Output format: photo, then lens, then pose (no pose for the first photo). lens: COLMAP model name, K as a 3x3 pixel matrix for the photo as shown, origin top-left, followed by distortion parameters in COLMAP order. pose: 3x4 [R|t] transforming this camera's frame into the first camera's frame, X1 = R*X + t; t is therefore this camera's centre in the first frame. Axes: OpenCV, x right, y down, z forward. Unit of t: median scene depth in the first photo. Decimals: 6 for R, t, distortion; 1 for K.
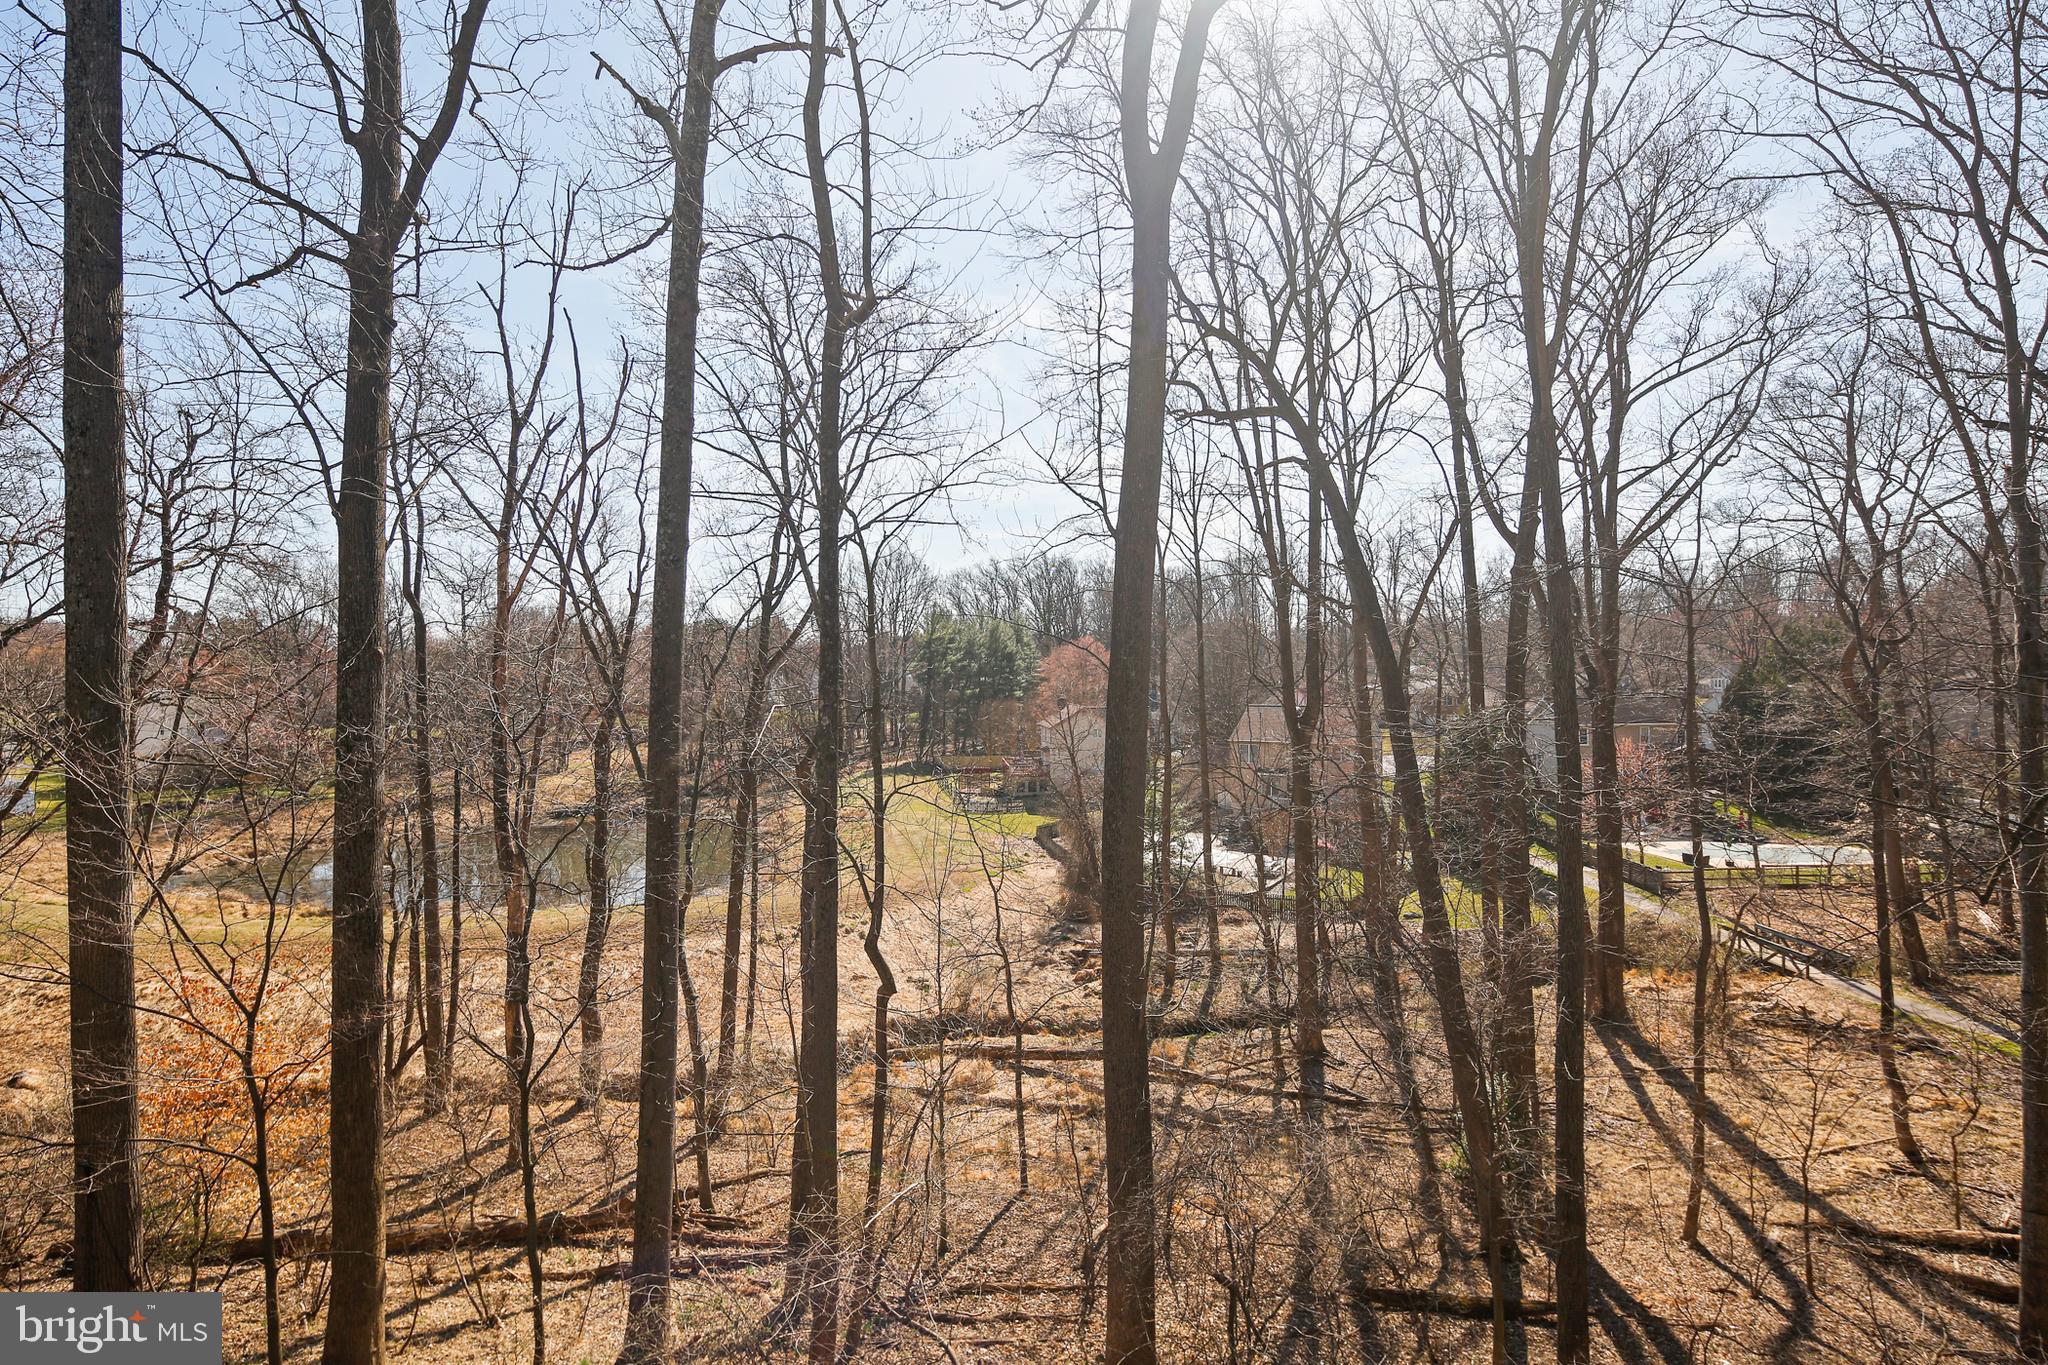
lens RADIAL K [[993.2, 0, 1026.6], [0, 993.2, 681.9], [0, 0, 1]] dist [0.001995, -0.000142]
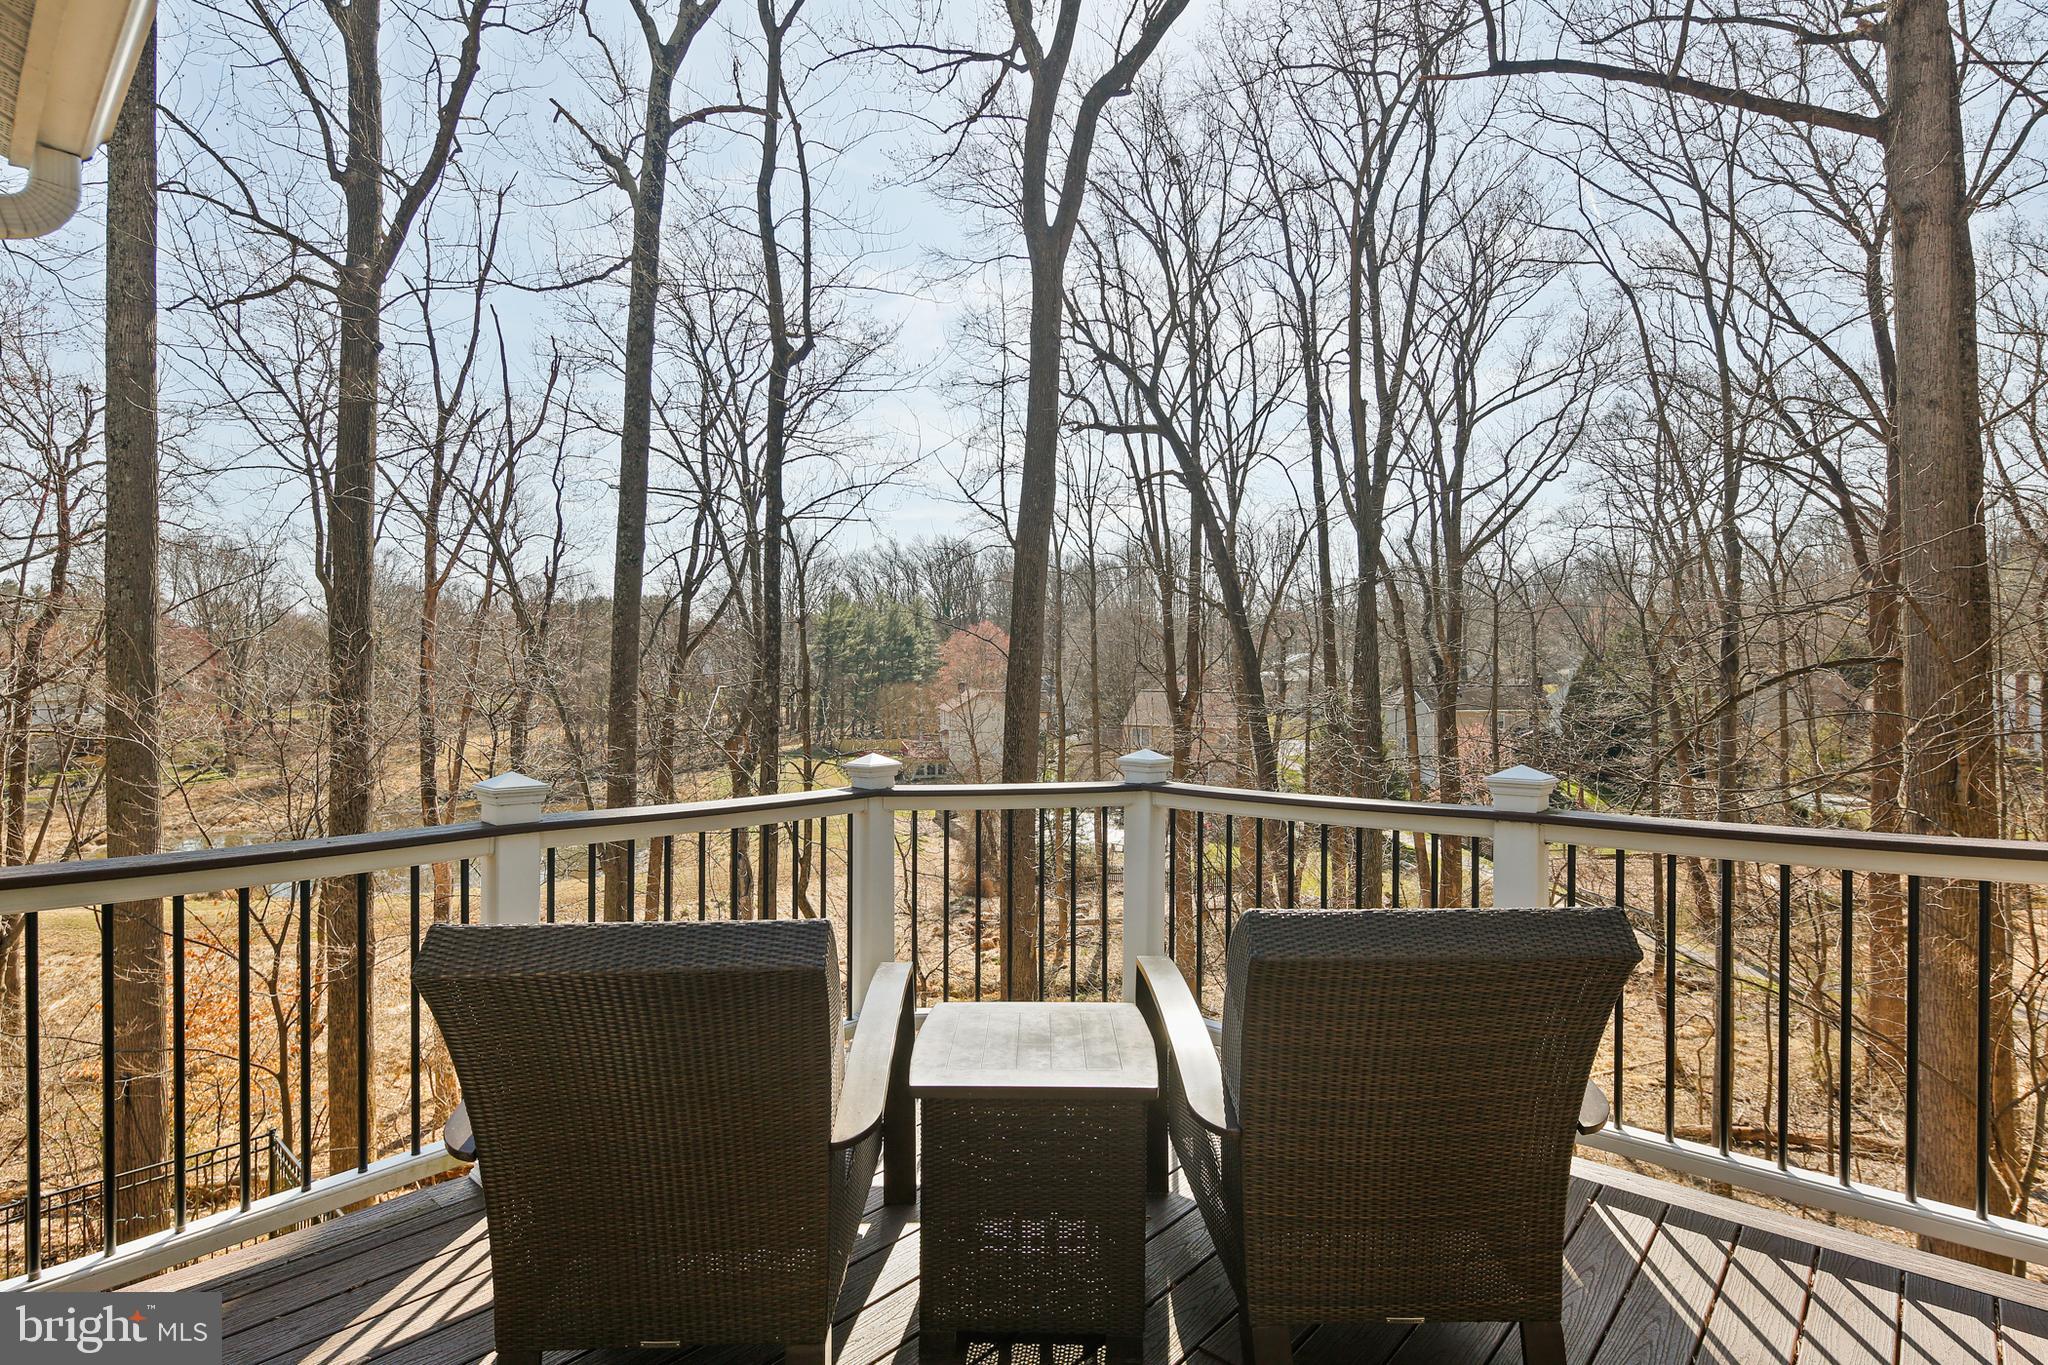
lens RADIAL K [[1015.4, 0, 1021.9], [0, 1015.4, 676.0], [0, 0, 1]] dist [-0.000517, -0.000670]
pose [[0.995264, 0.008096, 0.096872, -0.009521], [-0.009064, 0.999913, 0.009563, -0.001373], [-0.096786, -0.010395, 0.995251, -0.108419]]
